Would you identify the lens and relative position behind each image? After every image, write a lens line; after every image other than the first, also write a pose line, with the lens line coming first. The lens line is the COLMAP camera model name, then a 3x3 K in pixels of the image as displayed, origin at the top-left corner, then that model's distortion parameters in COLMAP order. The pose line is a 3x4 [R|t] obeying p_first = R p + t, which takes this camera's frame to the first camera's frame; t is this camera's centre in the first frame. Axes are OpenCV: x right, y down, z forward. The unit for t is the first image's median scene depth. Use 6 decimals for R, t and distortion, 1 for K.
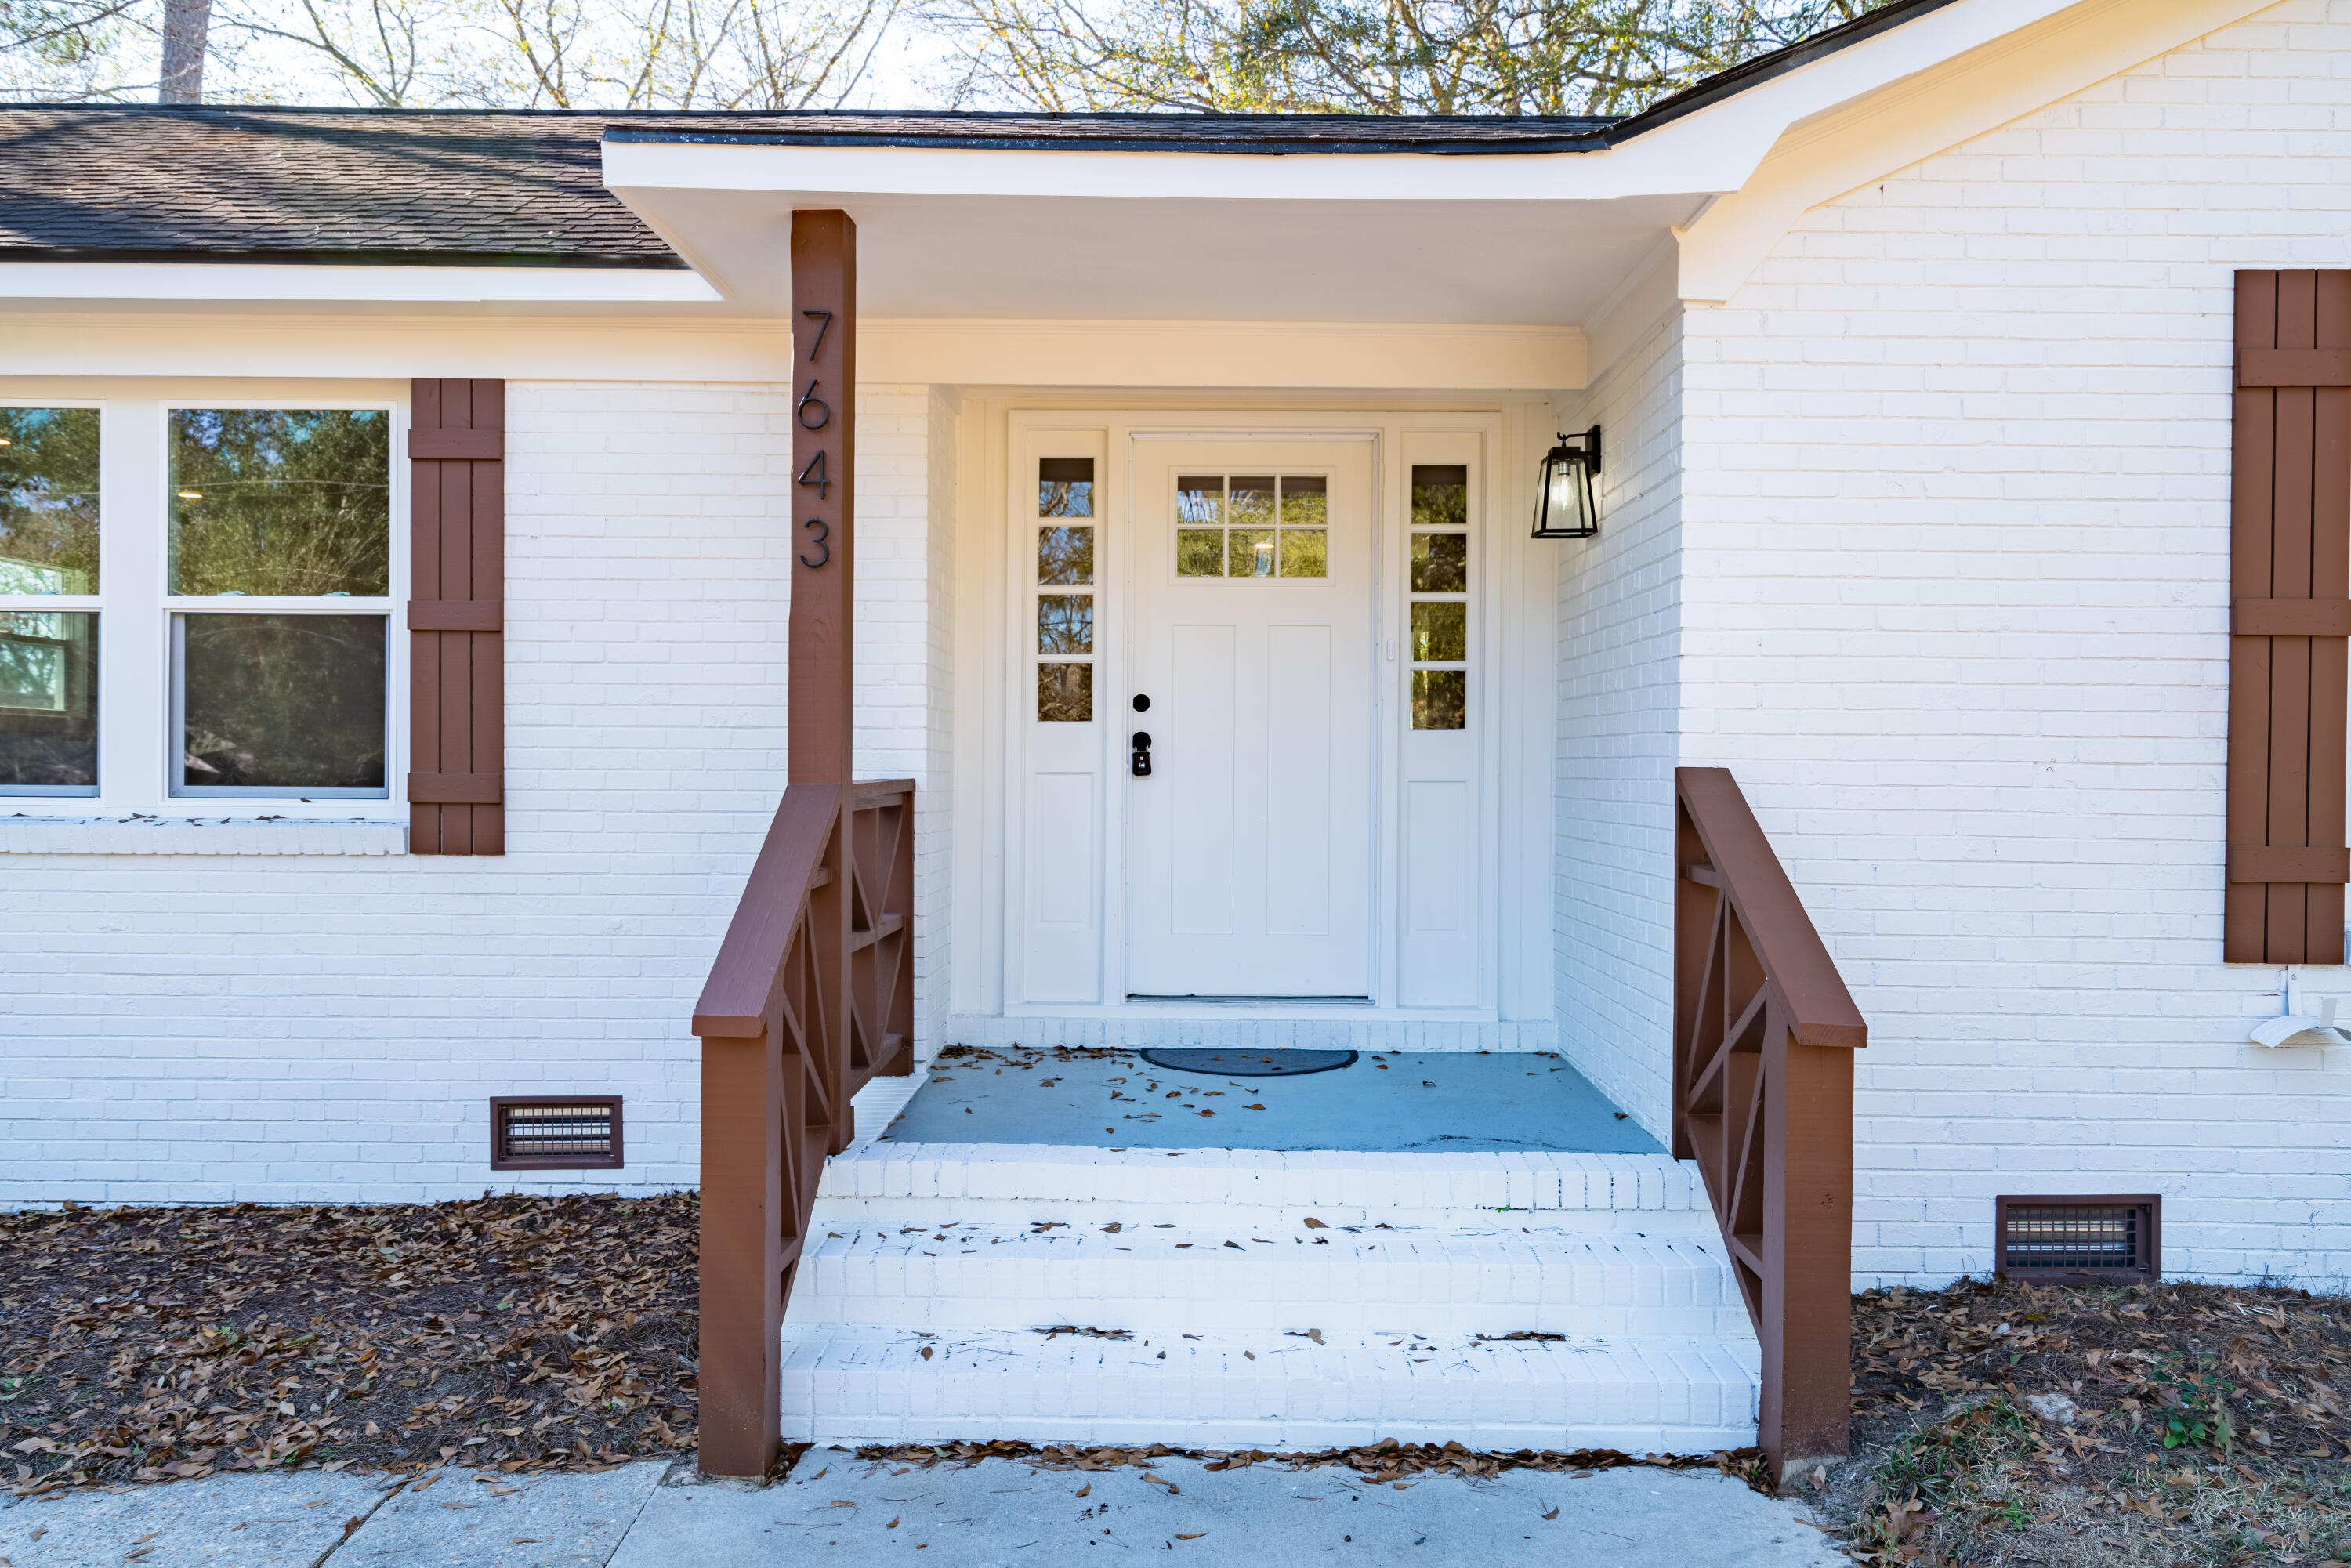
lens RADIAL K [[1763.2, 0, 1170.7], [0, 1763.2, 786.3], [0, 0, 1]] dist [-0.002710, 0.000726]
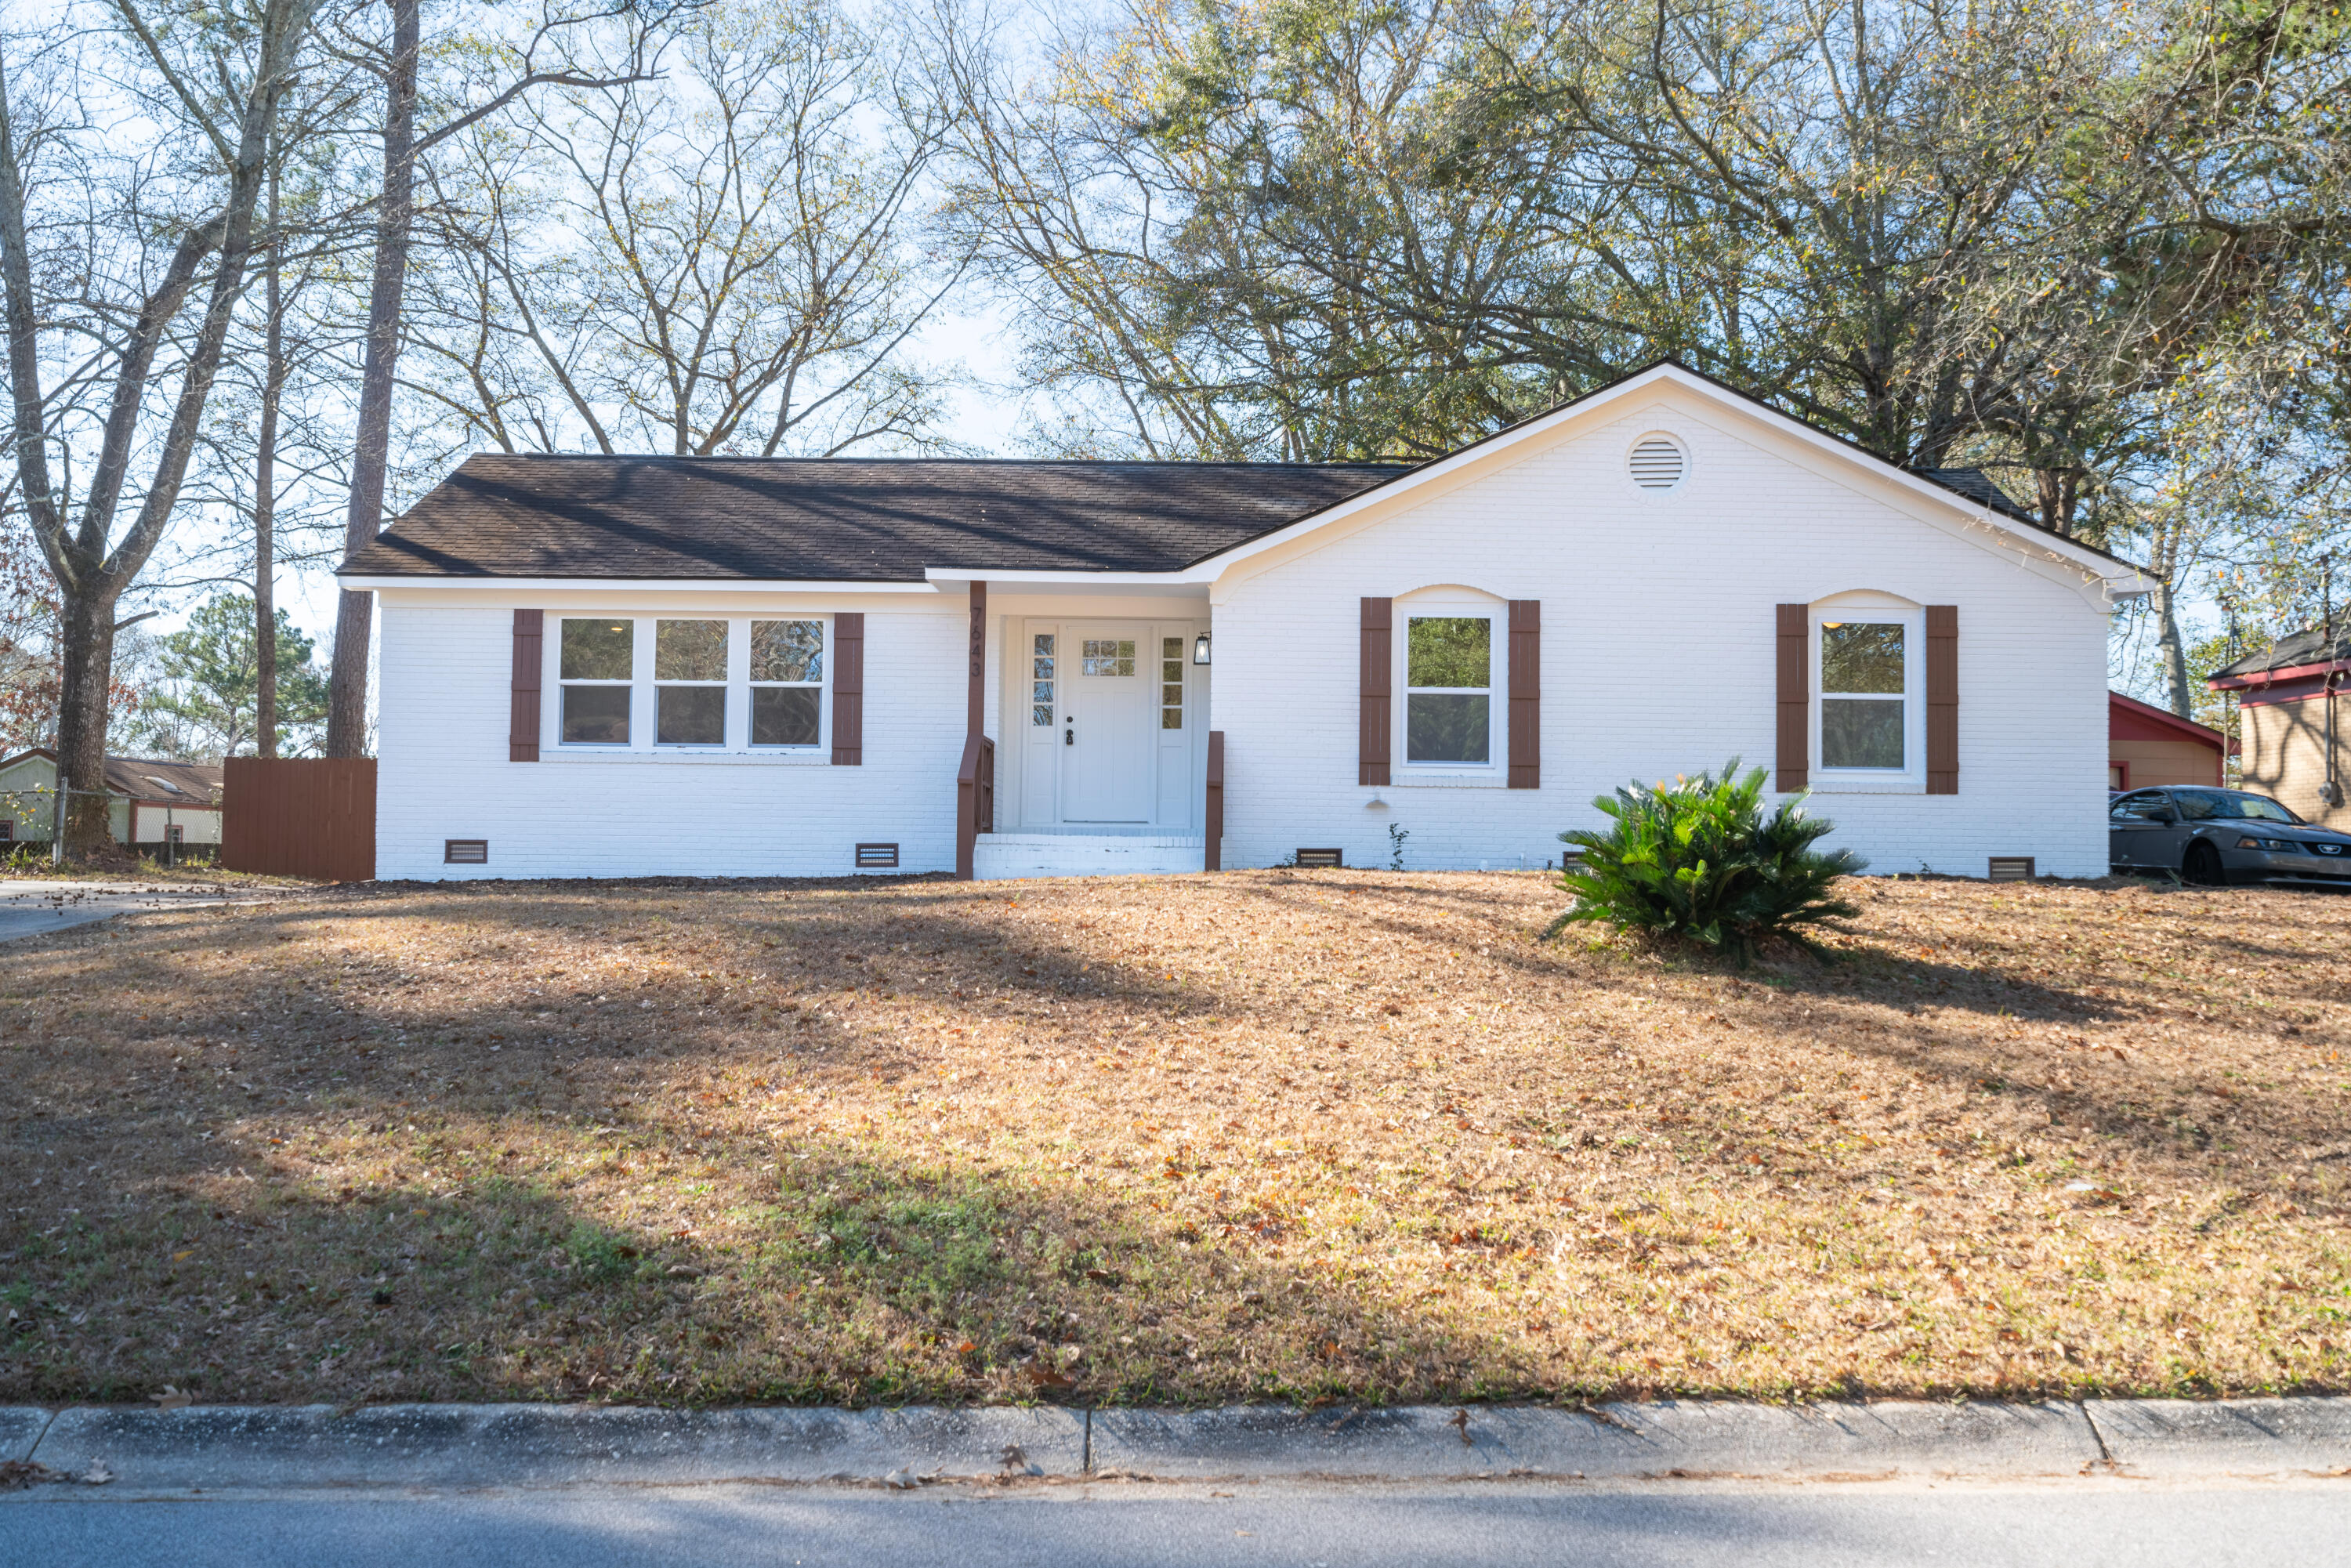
lens RADIAL K [[2362.1, 0, 1179.7], [0, 2362.1, 784.3], [0, 0, 1]] dist [0.006331, 0.000000]
pose [[0.999991, 0.003943, -0.001623, 0.187508], [-0.004026, 0.998501, -0.054583, 0.295760], [0.001405, 0.054589, 0.998508, -3.137842]]
